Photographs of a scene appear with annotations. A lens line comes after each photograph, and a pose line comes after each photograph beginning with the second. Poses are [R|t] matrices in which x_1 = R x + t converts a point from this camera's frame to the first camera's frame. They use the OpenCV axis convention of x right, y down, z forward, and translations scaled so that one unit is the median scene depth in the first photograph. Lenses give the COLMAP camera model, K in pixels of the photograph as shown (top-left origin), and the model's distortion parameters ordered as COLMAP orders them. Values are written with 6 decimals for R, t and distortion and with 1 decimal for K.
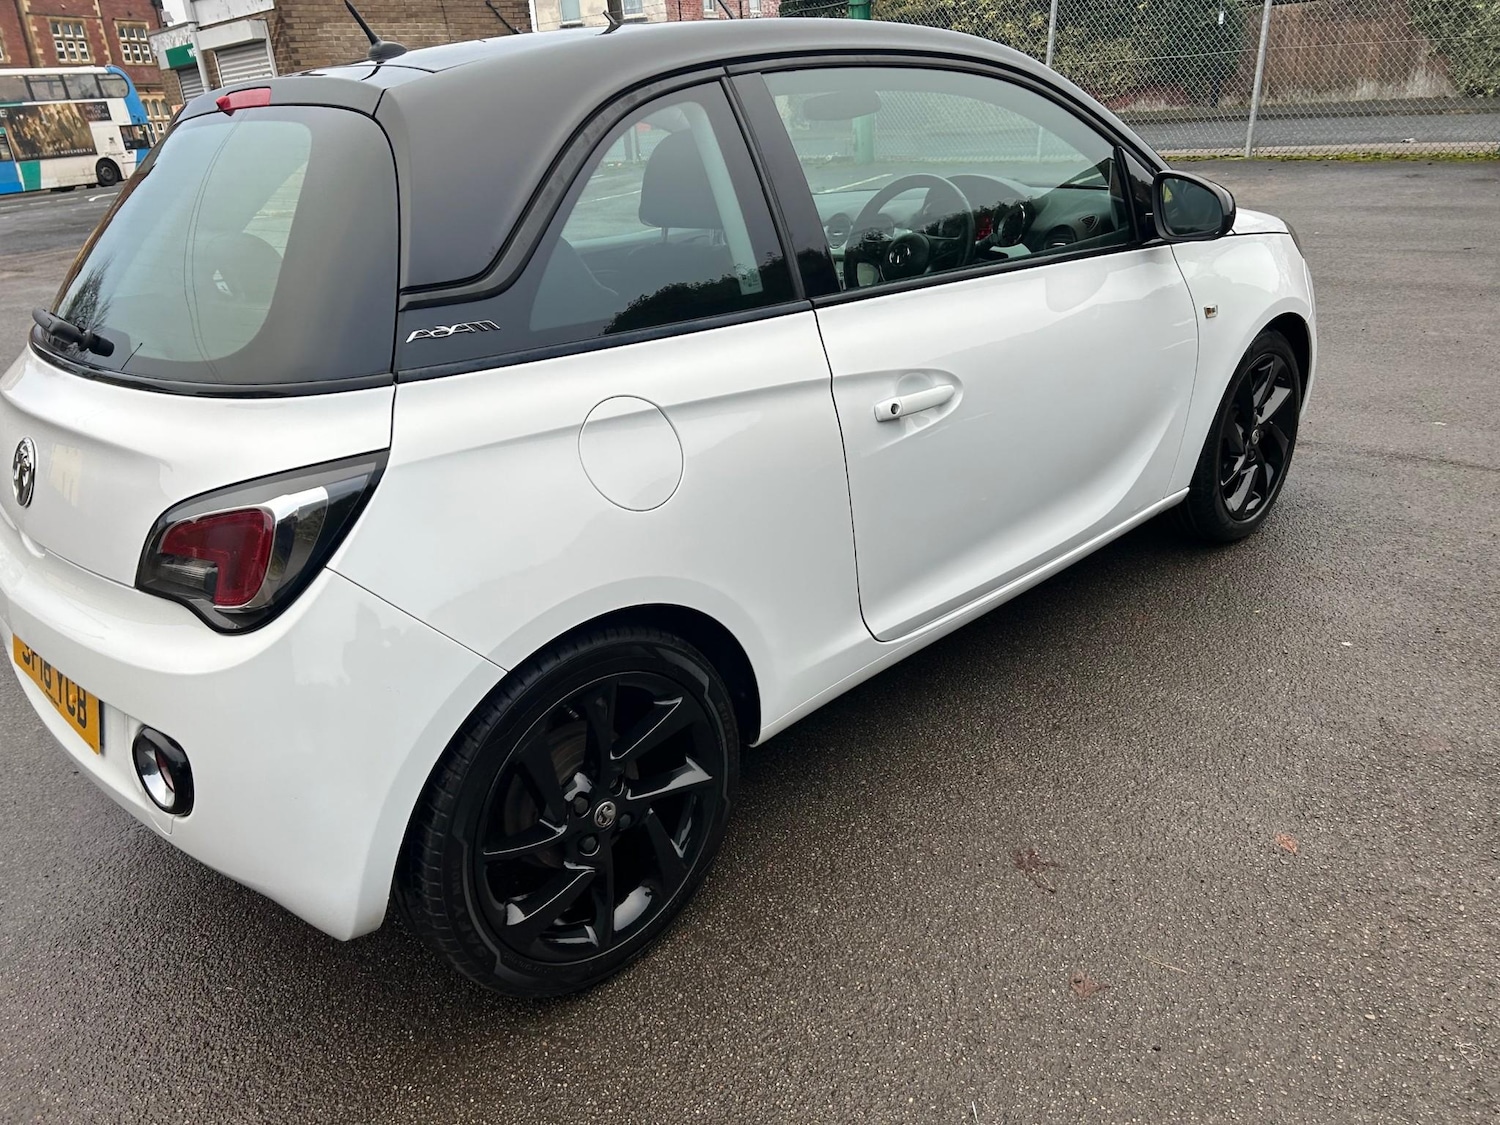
lens RADIAL K [[1118.1, 0, 740.7], [0, 1118.1, 569.7], [0, 0, 1]] dist [0.063133, -0.064041]
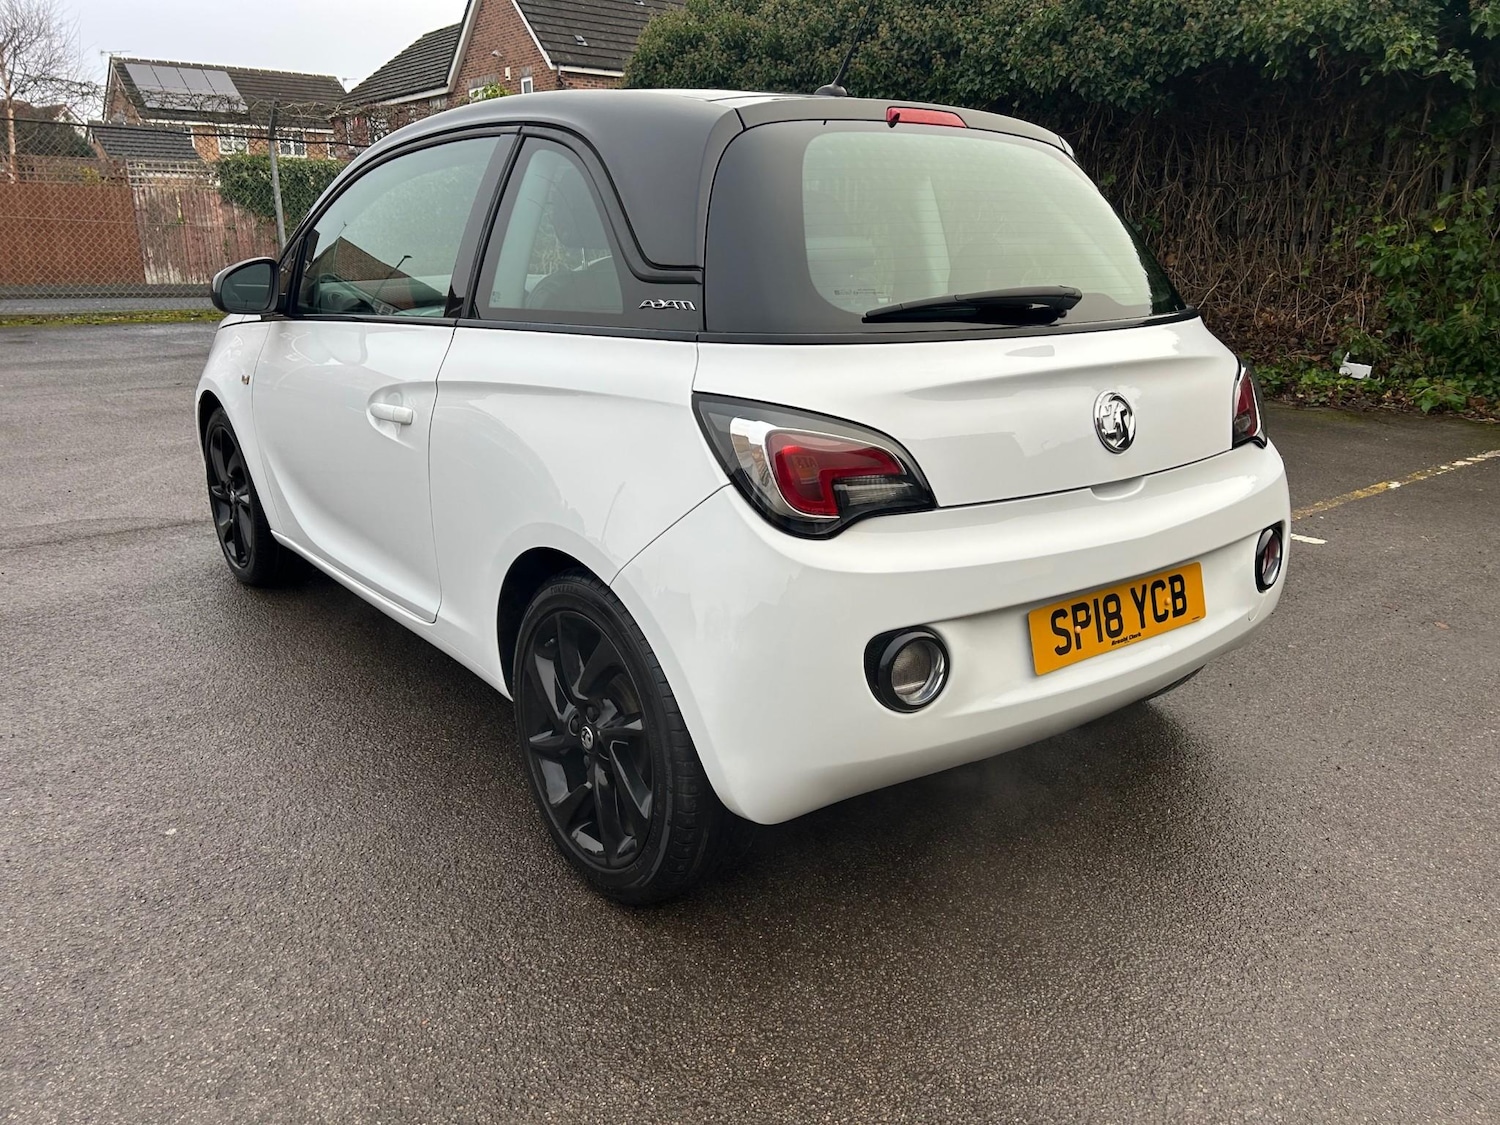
lens RADIAL K [[1120.3, 0, 750.9], [0, 1120.3, 564.8], [0, 0, 1]] dist [0.059910, -0.062505]
pose [[0.097686, -0.202071, 0.974487, -1.020532], [0.374122, 0.914806, 0.152192, -0.148102], [-0.922220, 0.349710, 0.164963, 0.698441]]
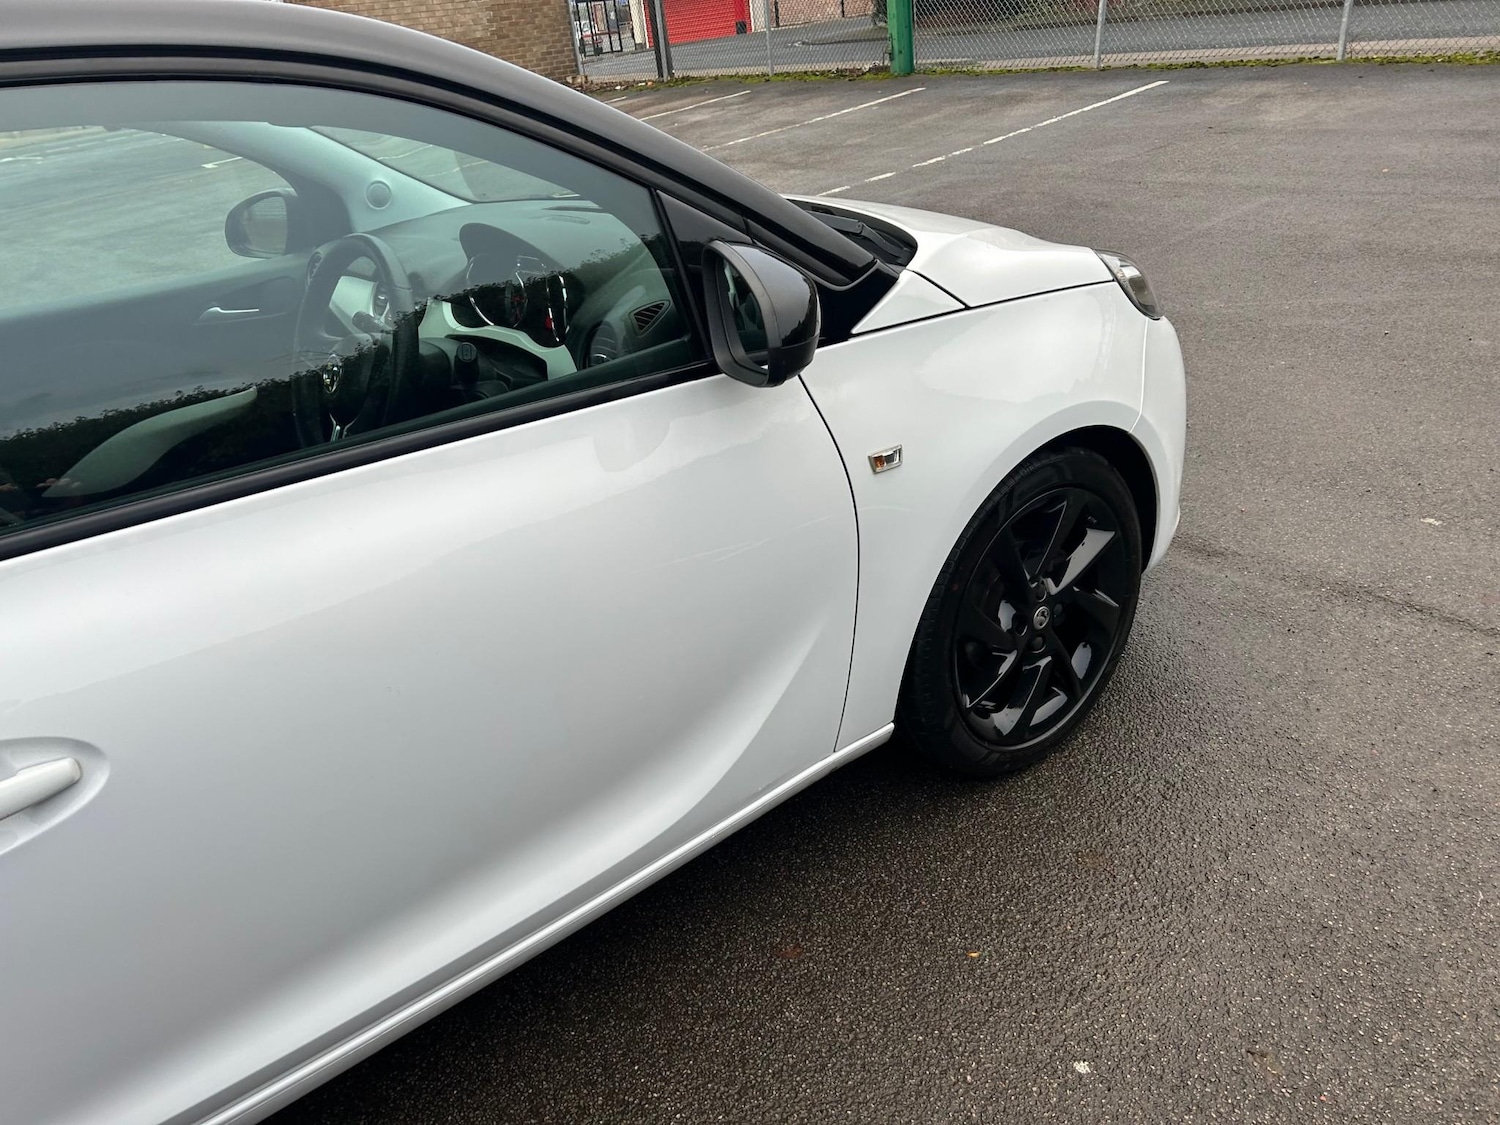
lens RADIAL K [[1118.1, 0, 740.7], [0, 1118.1, 569.7], [0, 0, 1]] dist [0.063133, -0.064041]
pose [[0.994574, 0.010476, -0.103506, 0.358840], [-0.002616, 0.997121, 0.075777, -0.193031], [0.104002, -0.075095, 0.991738, 0.372571]]
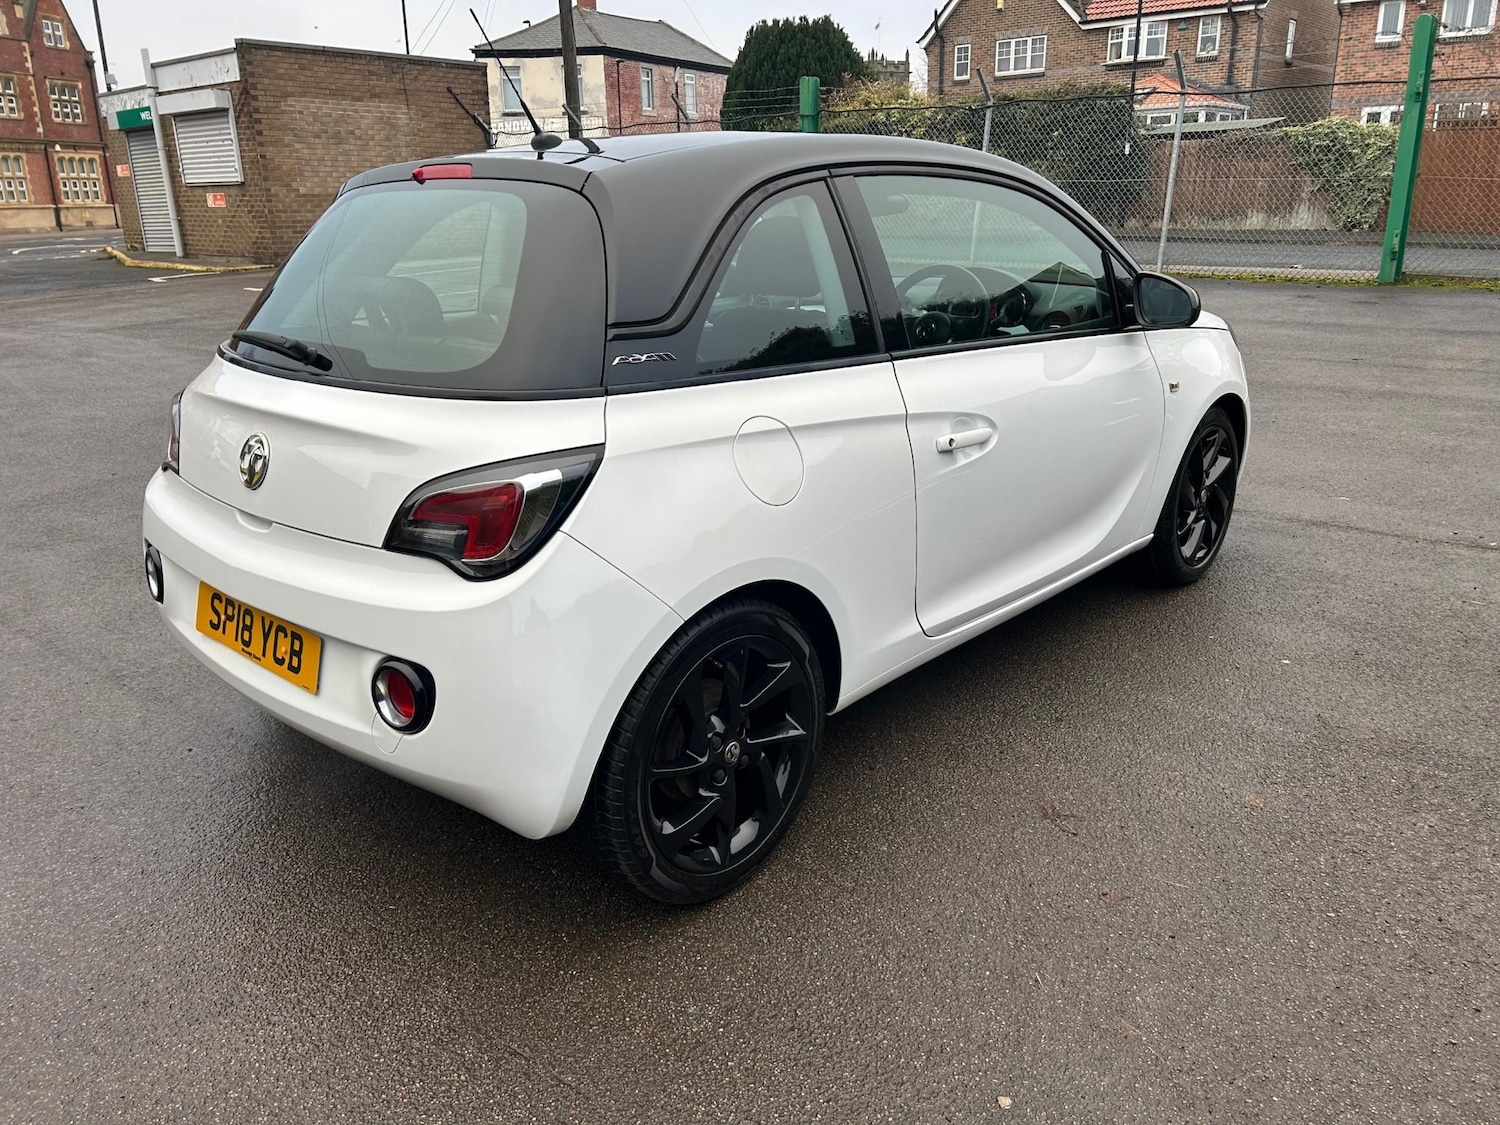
lens RADIAL K [[1120.3, 0, 750.9], [0, 1120.3, 564.8], [0, 0, 1]] dist [0.059910, -0.062505]
pose [[0.995809, 0.032208, 0.085595, -0.120281], [-0.025383, 0.996498, -0.079670, 0.062449], [-0.087861, 0.077164, 0.993140, -0.135809]]
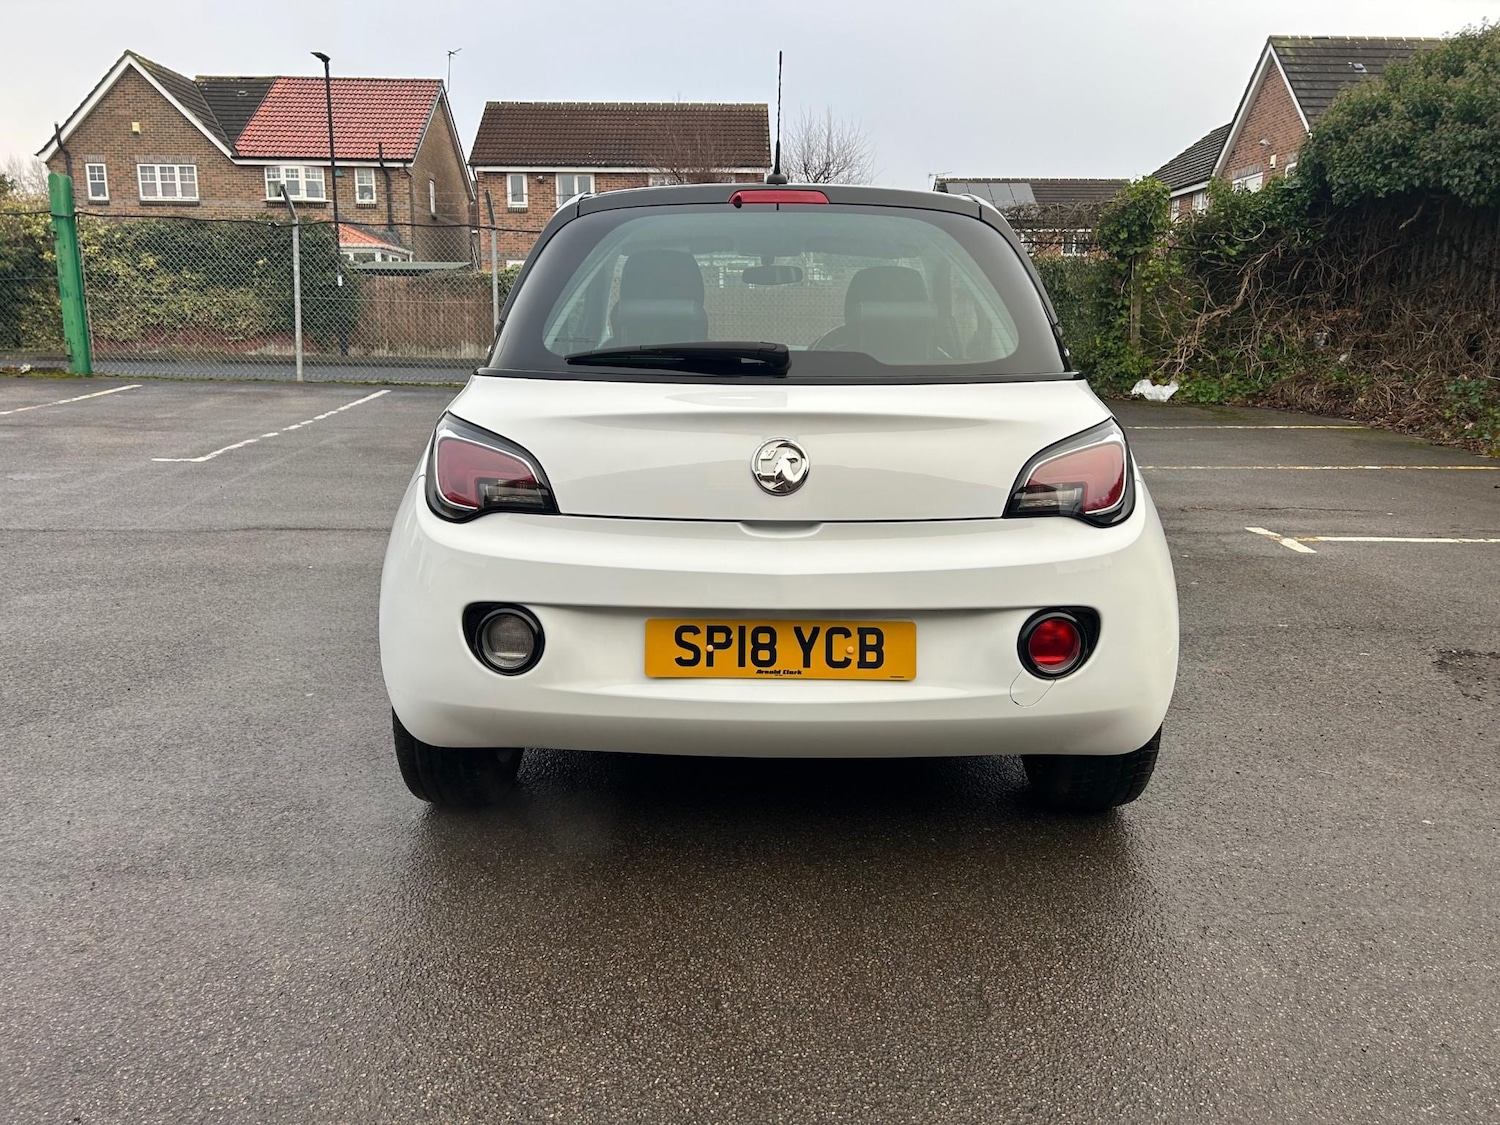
lens RADIAL K [[1120.3, 0, 750.9], [0, 1120.3, 564.8], [0, 0, 1]] dist [0.059910, -0.062505]
pose [[0.687220, -0.068865, 0.723178, -0.876214], [0.222881, 0.967472, -0.119671, 0.084700], [-0.691414, 0.243423, 0.680215, 0.154230]]
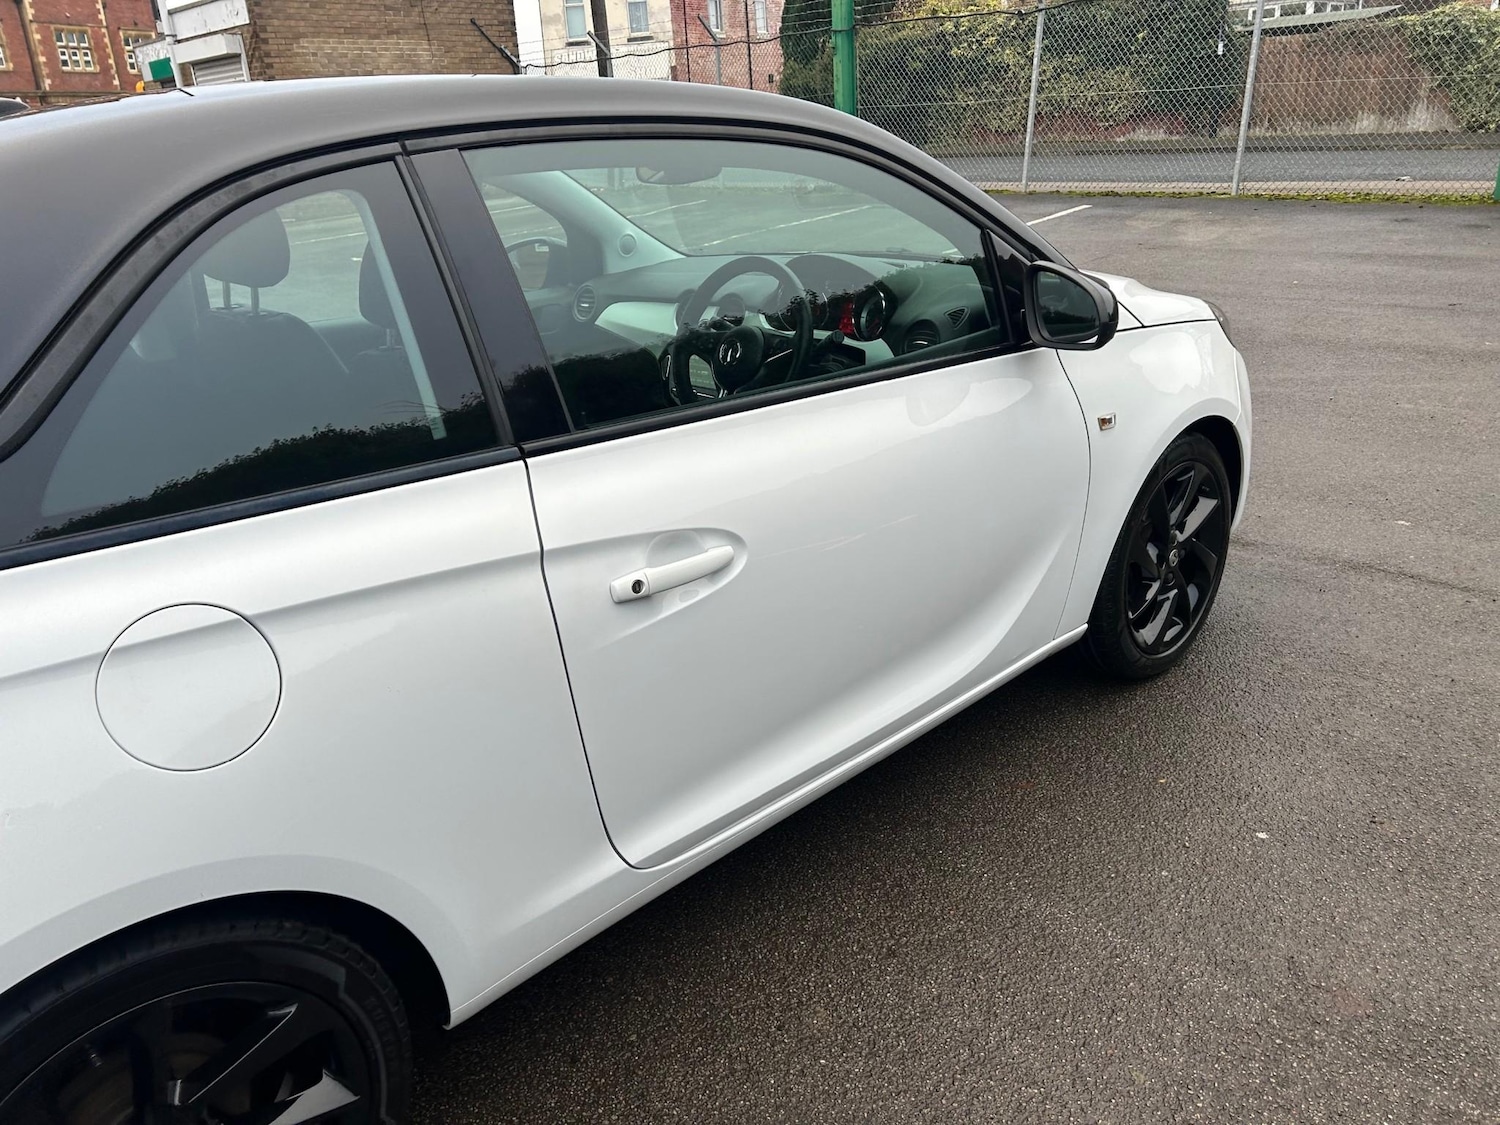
lens RADIAL K [[1116.3, 0, 750.0], [0, 1116.3, 562.5], [0, 0, 1]] dist [0.060222, -0.060772]
pose [[0.999861, 0.016632, 0.001042, 0.136634], [-0.016611, 0.999707, -0.017625, -0.094949], [-0.001335, 0.017605, 0.999844, 0.153266]]
